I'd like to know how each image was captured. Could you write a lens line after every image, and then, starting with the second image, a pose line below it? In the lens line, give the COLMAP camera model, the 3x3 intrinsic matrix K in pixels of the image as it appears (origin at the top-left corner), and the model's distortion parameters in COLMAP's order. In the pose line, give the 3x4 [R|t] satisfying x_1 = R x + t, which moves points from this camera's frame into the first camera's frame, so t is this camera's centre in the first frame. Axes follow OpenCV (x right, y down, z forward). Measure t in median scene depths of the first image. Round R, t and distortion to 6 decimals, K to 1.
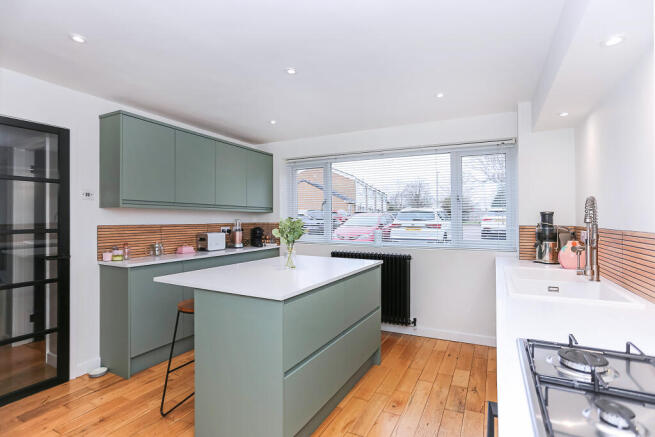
lens RADIAL K [[332.4, 0, 313.3], [0, 332.4, 216.4], [0, 0, 1]] dist [-0.002373, 0.000130]
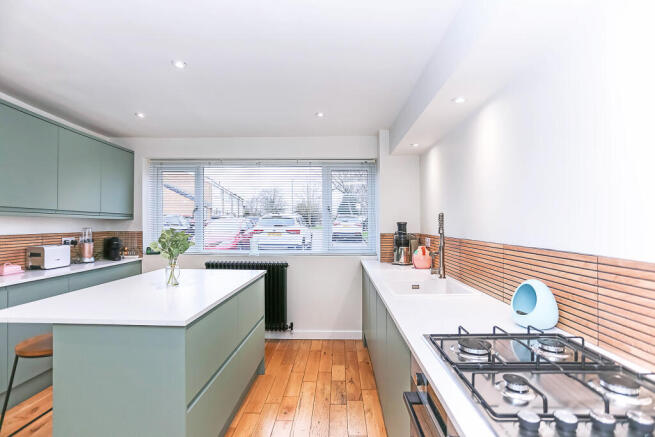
lens RADIAL K [[334.3, 0, 318.7], [0, 334.3, 217.8], [0, 0, 1]] dist [-0.002909, 0.001065]
pose [[0.902898, 0.009181, 0.429757, -0.081514], [-0.005385, 0.999935, -0.010050, -0.013383], [-0.429822, 0.006760, 0.902888, 0.018502]]
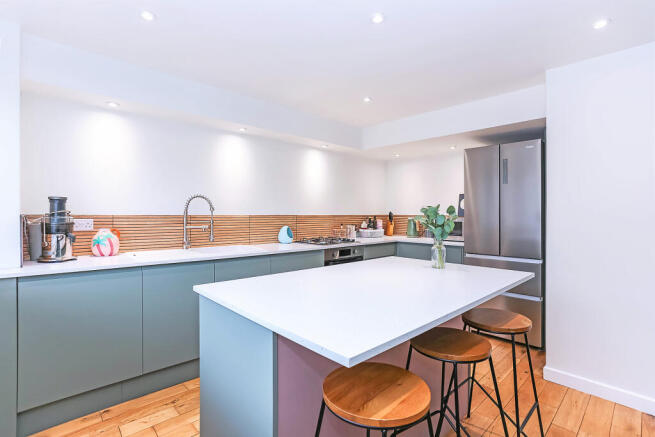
lens RADIAL K [[336.0, 0, 331.1], [0, 336.0, 210.4], [0, 0, 1]] dist [-0.001885, 0.000175]
pose [[-0.952284, -0.009313, 0.305071, -0.134079], [-0.013660, 0.999833, -0.012116, 0.015710], [-0.304908, -0.015705, -0.952252, 1.264312]]
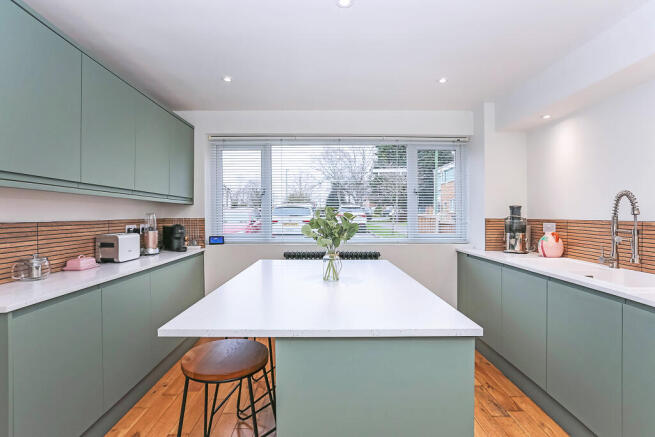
lens RADIAL K [[334.3, 0, 318.7], [0, 334.3, 217.8], [0, 0, 1]] dist [-0.002909, 0.001065]
pose [[0.880367, -0.005164, 0.474265, -0.309790], [-0.001822, 0.999897, 0.014270, 0.008903], [-0.474289, -0.013427, 0.880267, 0.276027]]
